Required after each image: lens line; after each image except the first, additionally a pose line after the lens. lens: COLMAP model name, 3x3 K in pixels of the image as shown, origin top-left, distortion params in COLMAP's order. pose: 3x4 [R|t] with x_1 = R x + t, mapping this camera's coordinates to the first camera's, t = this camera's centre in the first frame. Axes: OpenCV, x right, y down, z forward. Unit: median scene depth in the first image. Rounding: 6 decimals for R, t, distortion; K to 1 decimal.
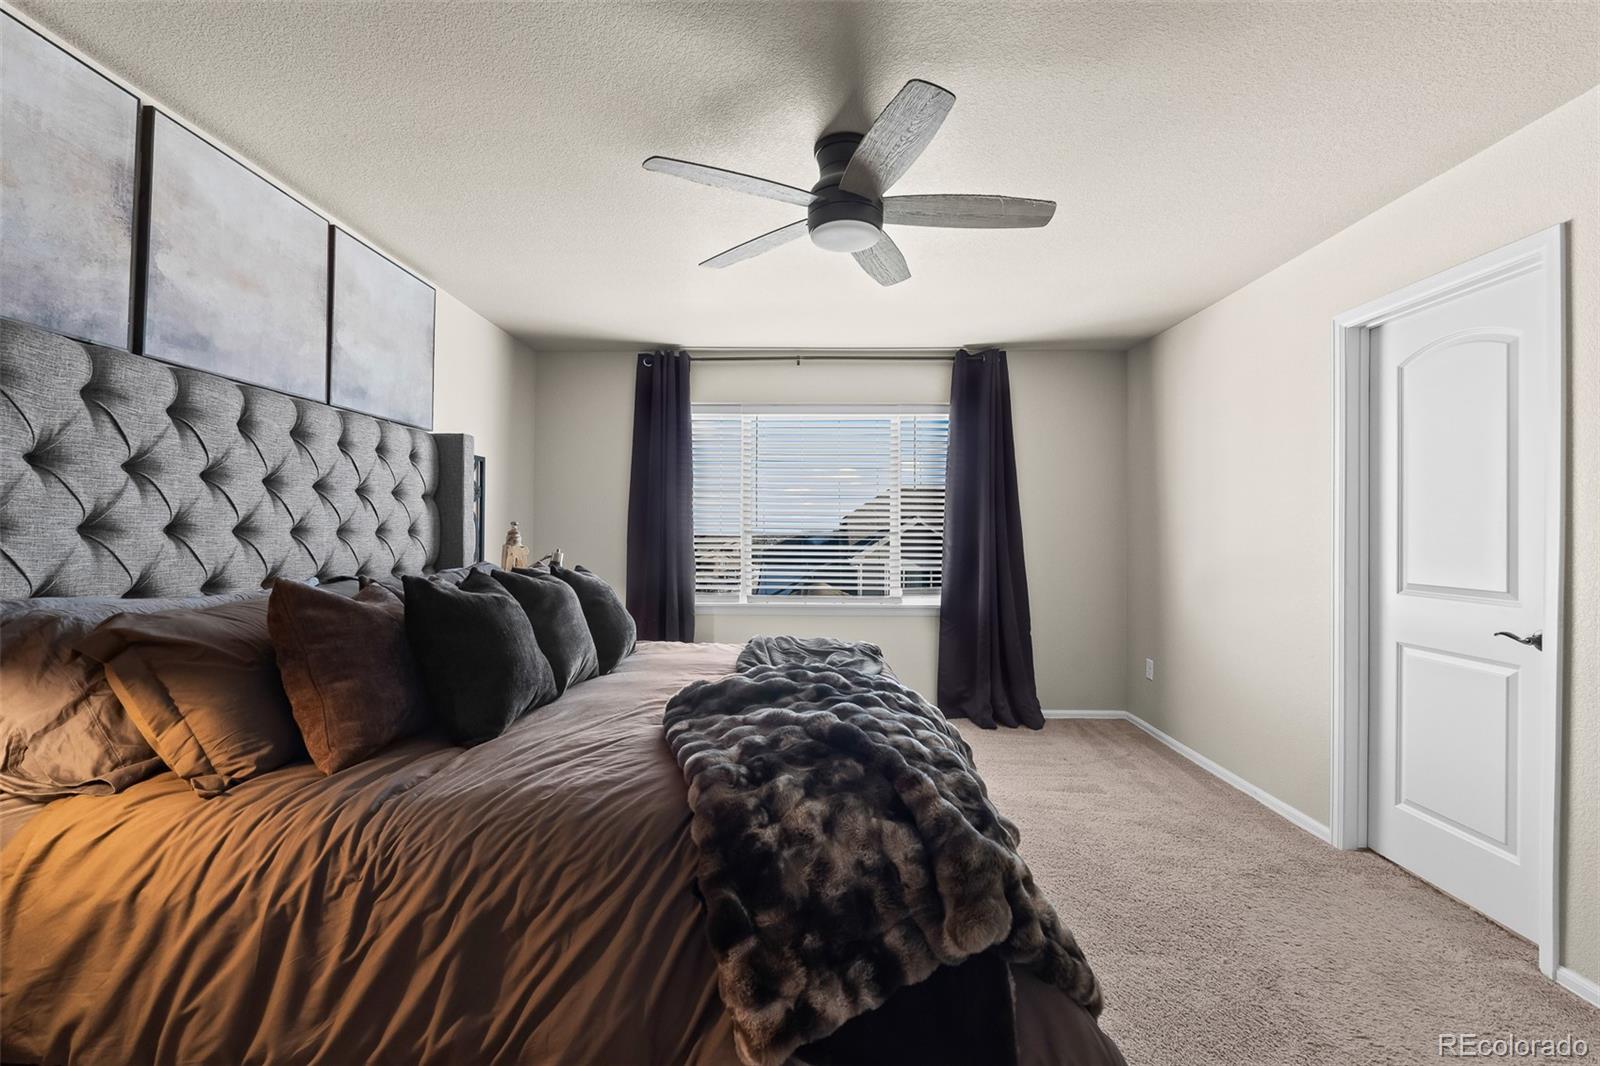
lens RADIAL K [[674.6, 0, 796.6], [0, 674.6, 516.7], [0, 0, 1]] dist [-0.003288, -0.000739]
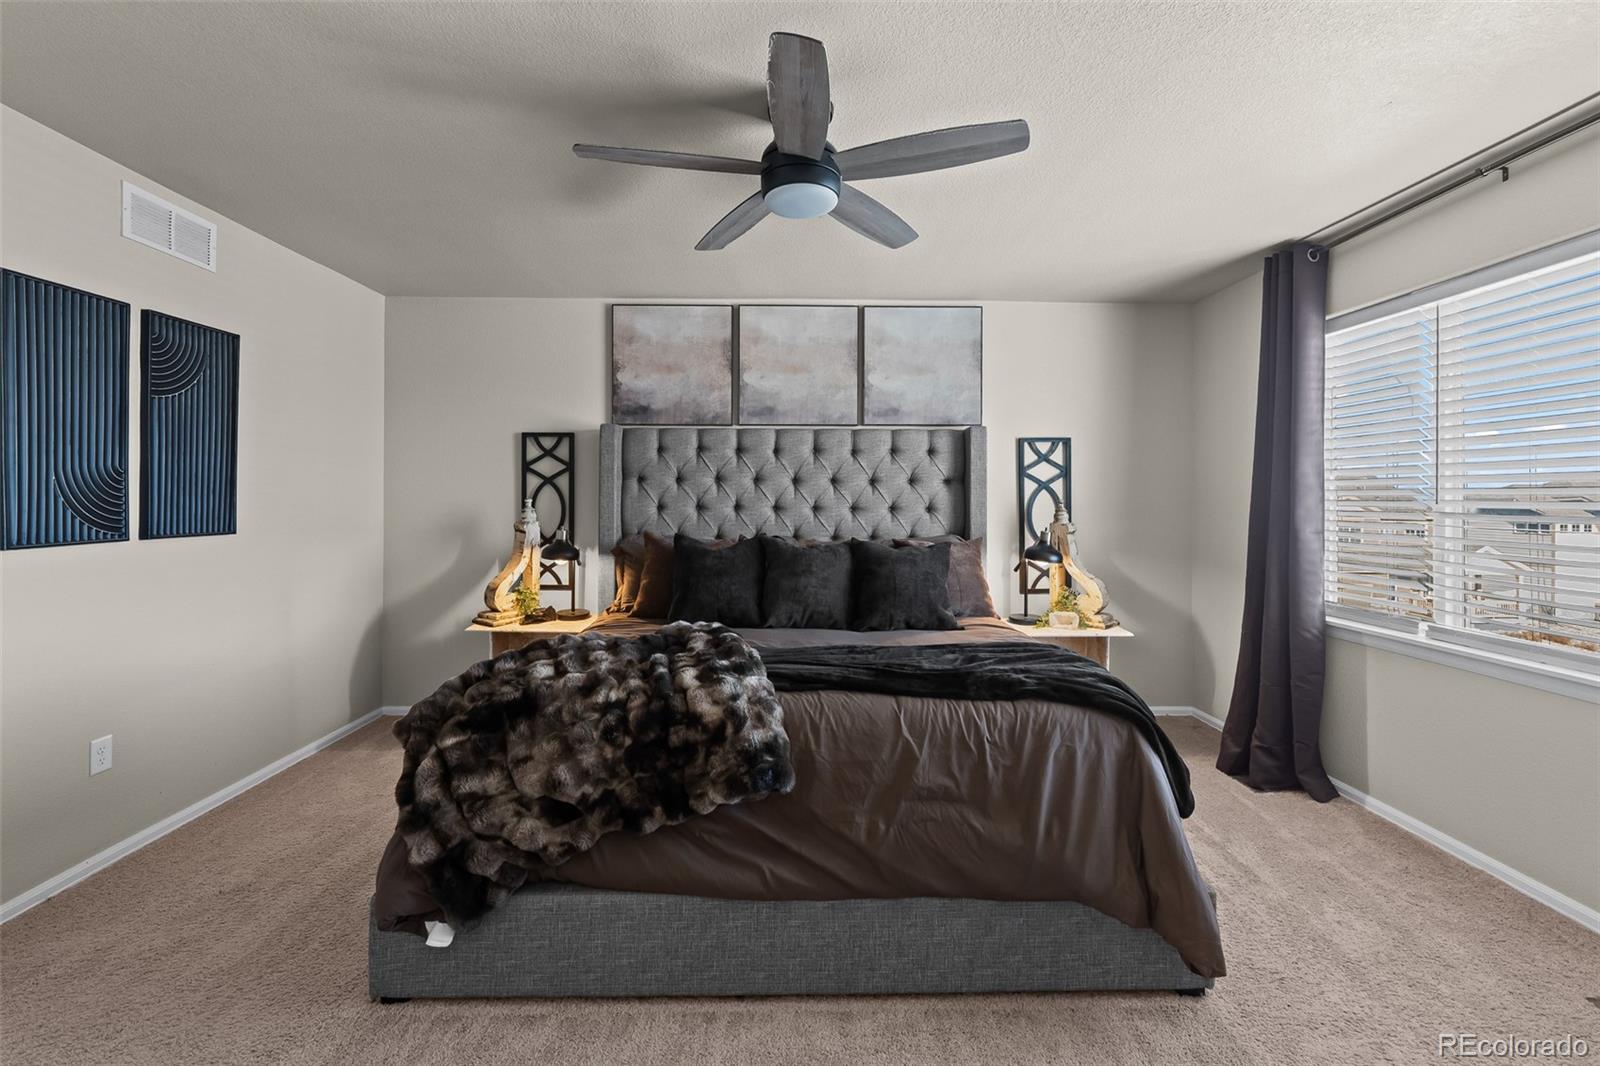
lens RADIAL K [[665.5, 0, 794.3], [0, 665.5, 507.9], [0, 0, 1]] dist [-0.002293, -0.000220]
pose [[0.037095, -0.010724, -0.999254, 0.923798], [0.020558, 0.999739, -0.009966, 0.035982], [0.999100, -0.020173, 0.037305, 0.903800]]
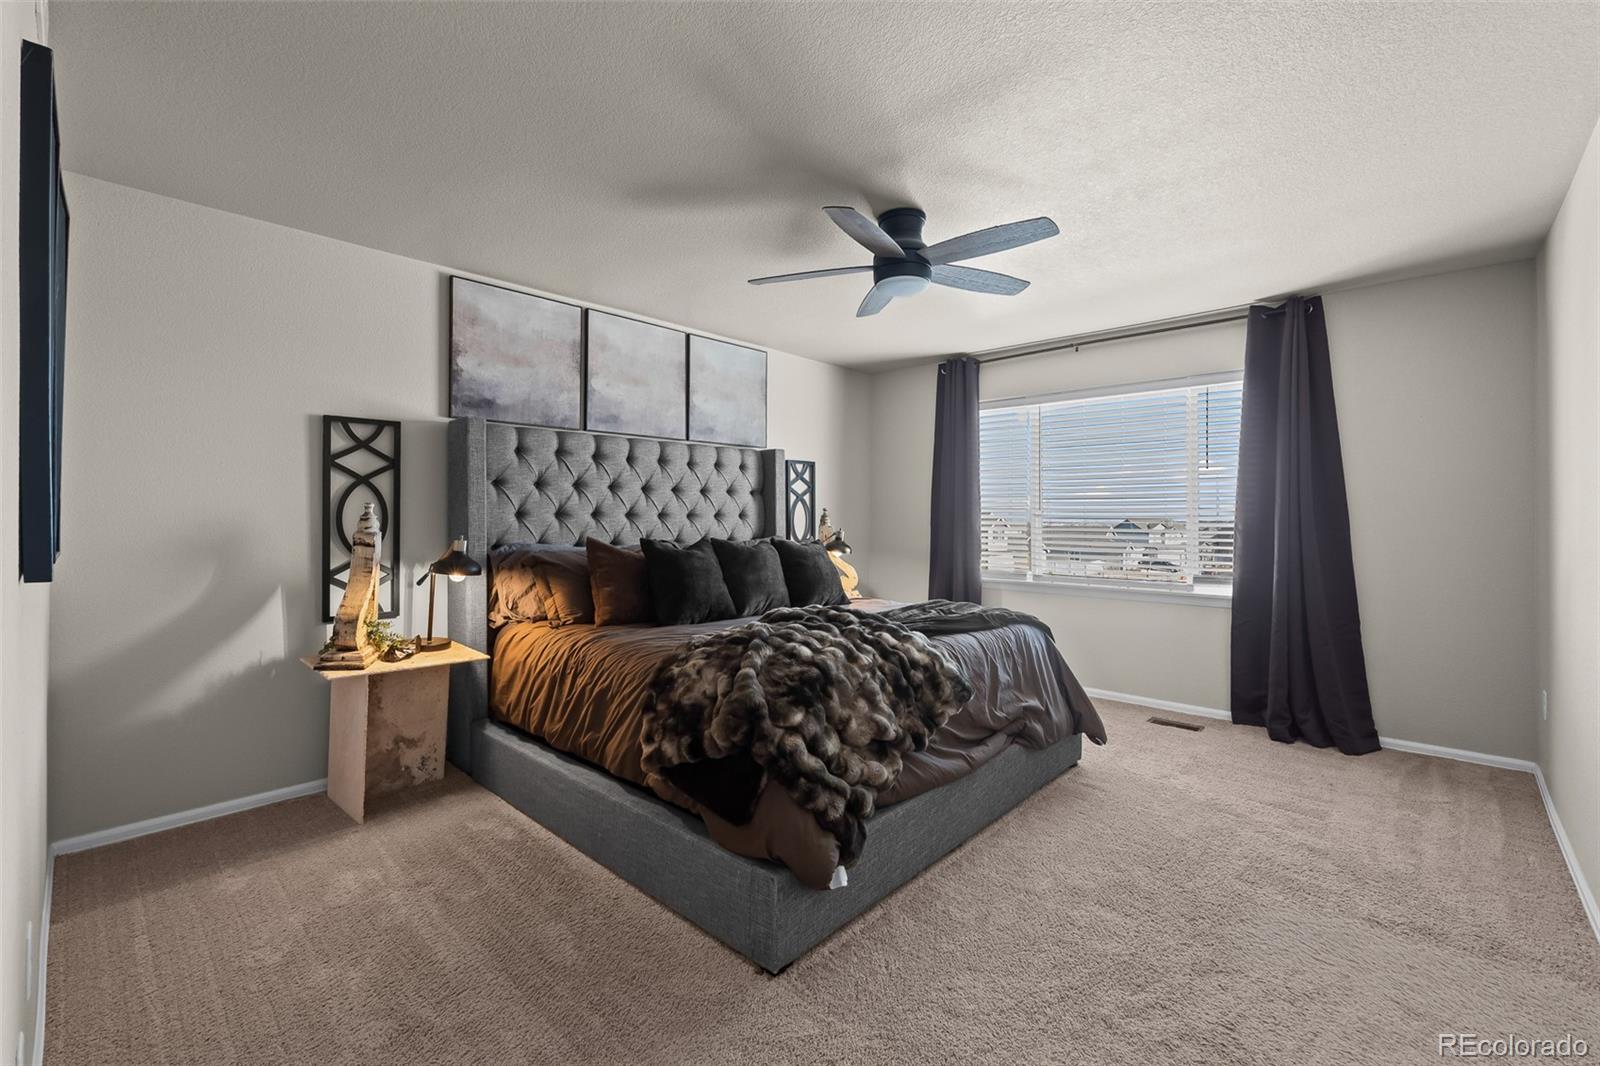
lens RADIAL K [[684.8, 0, 799.8], [0, 684.8, 503.4], [0, 0, 1]] dist [-0.002737, -0.000693]
pose [[0.744399, -0.016615, -0.667528, 0.758230], [0.018122, 0.999825, -0.004677, 0.004607], [0.667489, -0.008615, 0.744570, -0.108311]]
